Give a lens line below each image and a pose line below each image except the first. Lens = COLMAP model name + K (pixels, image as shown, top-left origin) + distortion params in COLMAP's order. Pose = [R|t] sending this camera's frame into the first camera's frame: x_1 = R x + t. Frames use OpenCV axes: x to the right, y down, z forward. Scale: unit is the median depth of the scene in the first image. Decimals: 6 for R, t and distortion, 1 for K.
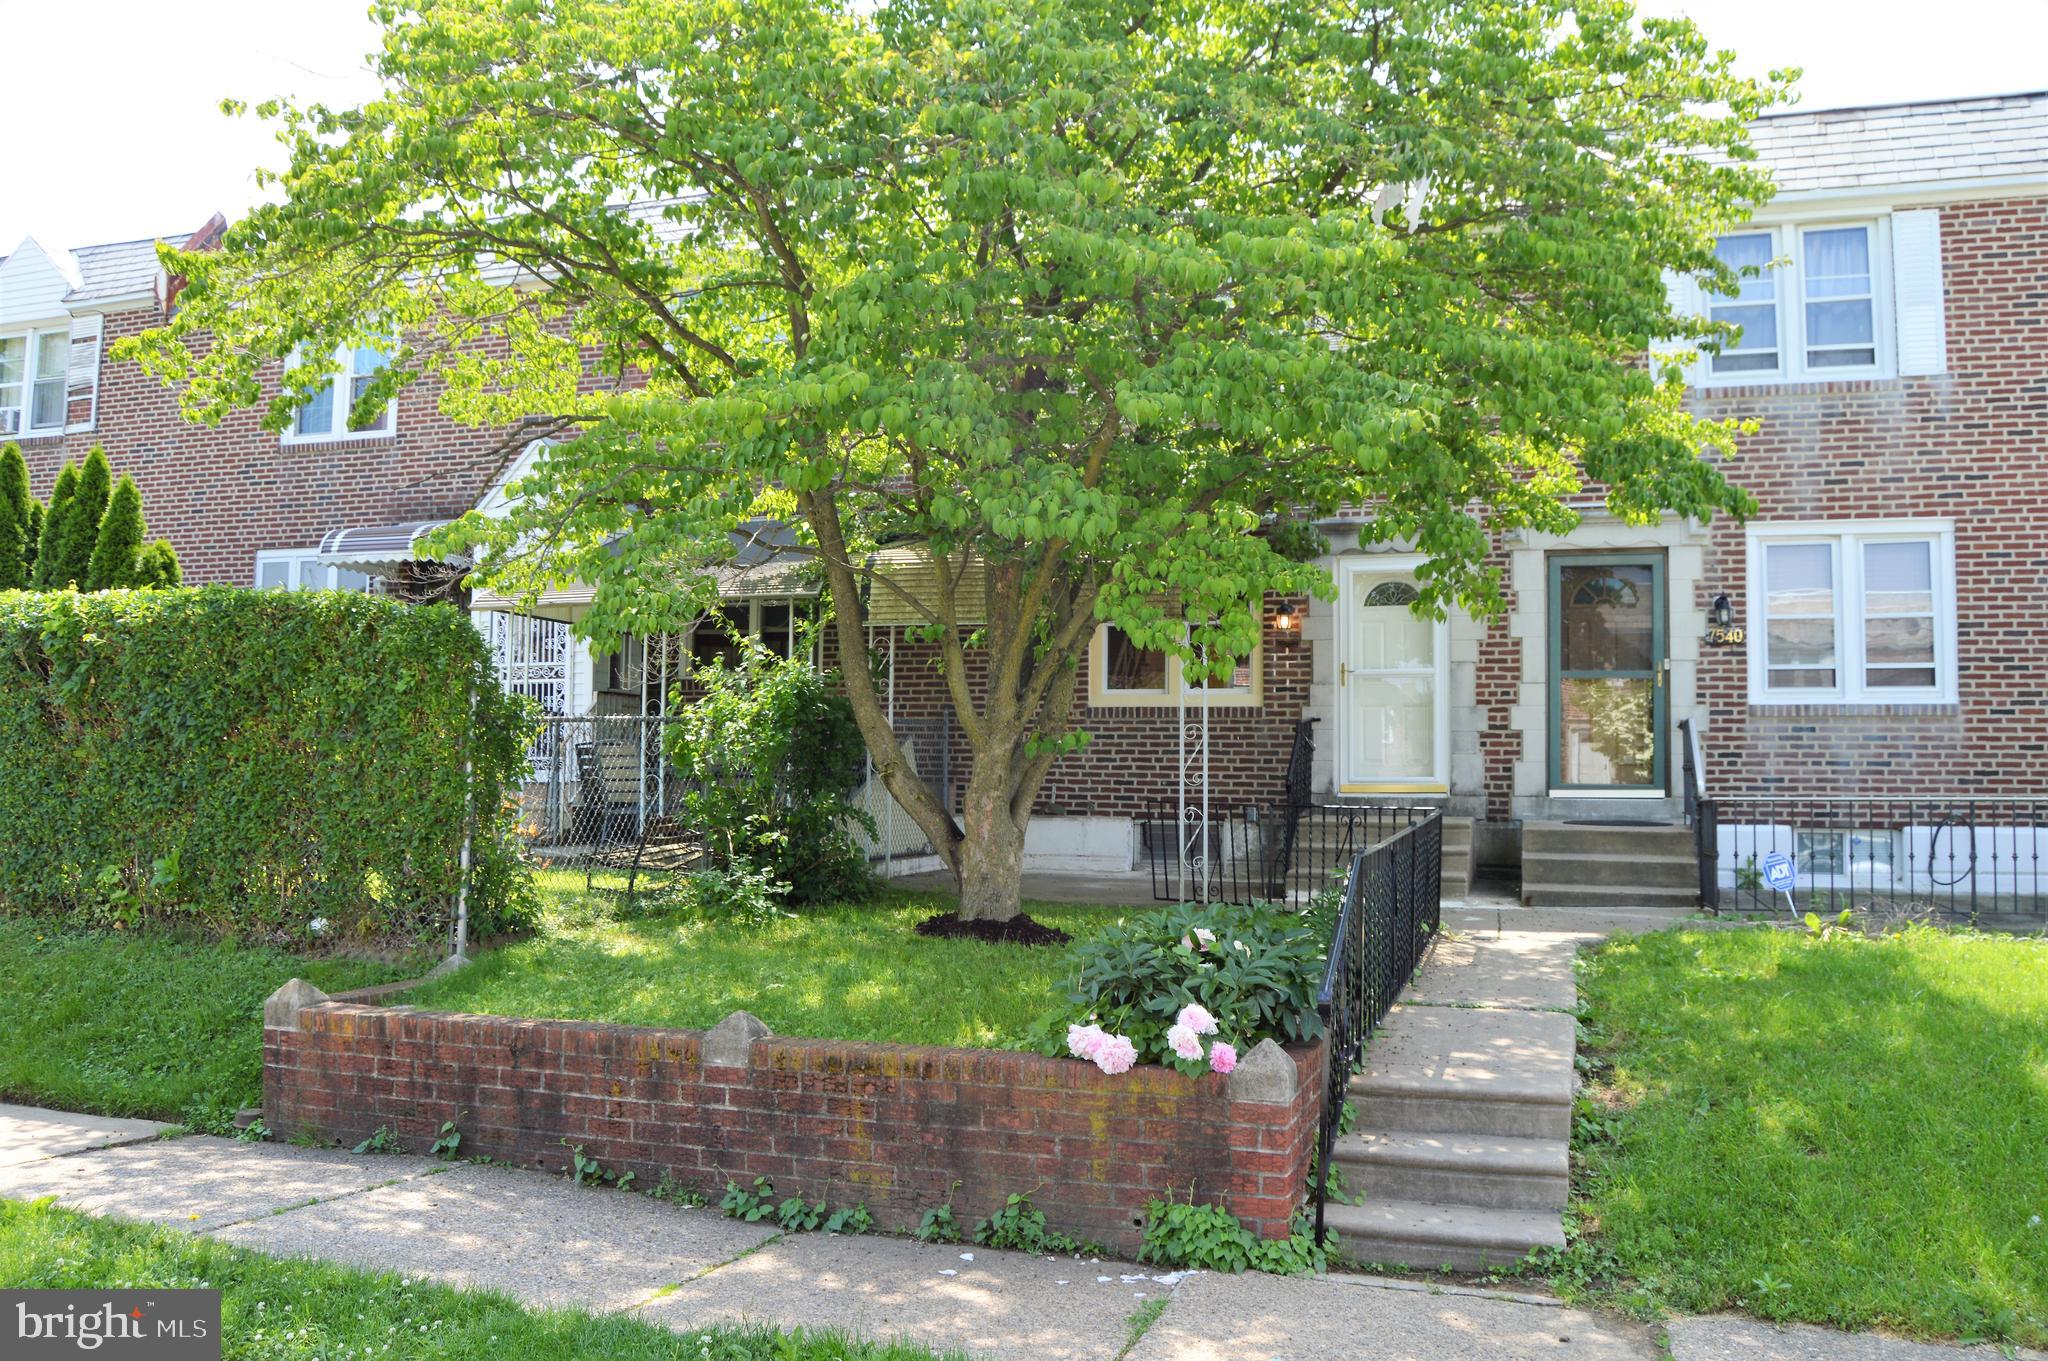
lens RADIAL K [[1627.7, 0, 1025.6], [0, 1627.7, 676.5], [0, 0, 1]] dist [-0.091014, 0.032911]
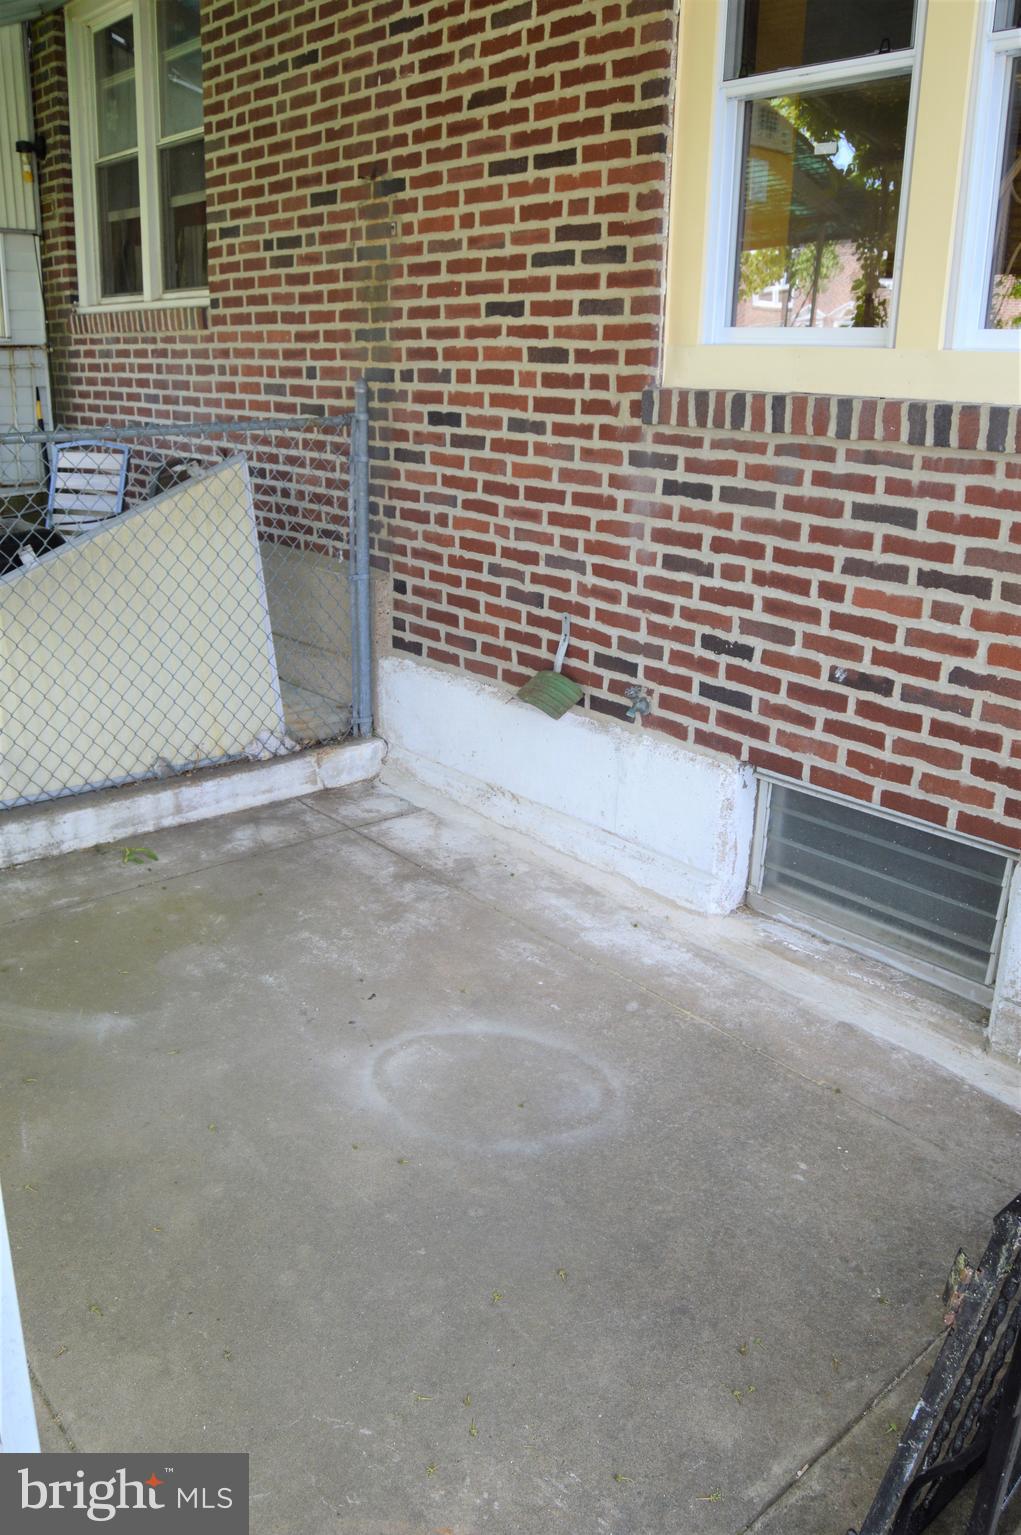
lens RADIAL K [[1220.0, 0, 508.3], [0, 1220.0, 769.0], [0, 0, 1]] dist [-0.091014, 0.032911]
pose [[0.844854, 0.175298, -0.505463, 0.162500], [0.025521, 0.930514, 0.365366, 0.001999], [0.534389, -0.321581, 0.781674, 0.884581]]
